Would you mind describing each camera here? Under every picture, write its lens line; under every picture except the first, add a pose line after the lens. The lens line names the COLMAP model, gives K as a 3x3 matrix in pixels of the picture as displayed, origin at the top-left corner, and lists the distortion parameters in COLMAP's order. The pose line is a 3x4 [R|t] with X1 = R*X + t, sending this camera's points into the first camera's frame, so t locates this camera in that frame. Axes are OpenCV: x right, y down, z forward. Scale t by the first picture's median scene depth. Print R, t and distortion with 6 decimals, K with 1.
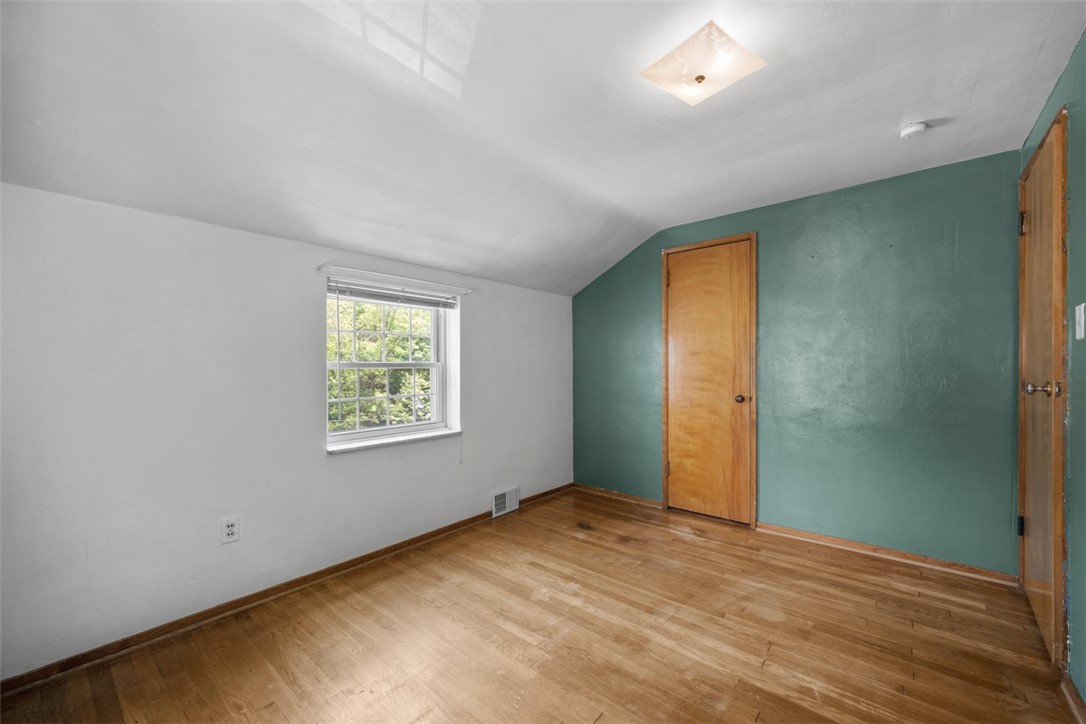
lens RADIAL K [[433.9, 0, 544.8], [0, 433.9, 366.3], [0, 0, 1]] dist [0.000125, -0.000044]
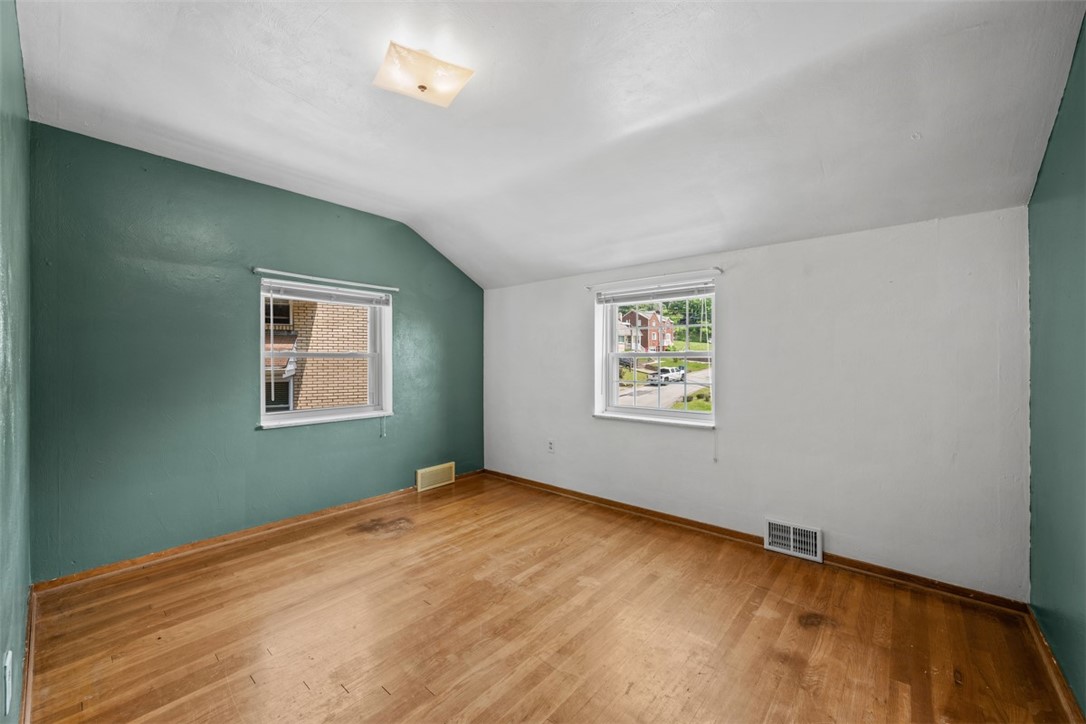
lens RADIAL K [[426.5, 0, 542.4], [0, 426.5, 363.6], [0, 0, 1]] dist [-0.000946, -0.000310]
pose [[-0.011415, 0.010194, -0.999883, 0.869666], [-0.002735, 0.999944, 0.010226, 0.011606], [0.999931, 0.002851, -0.011387, 0.807478]]
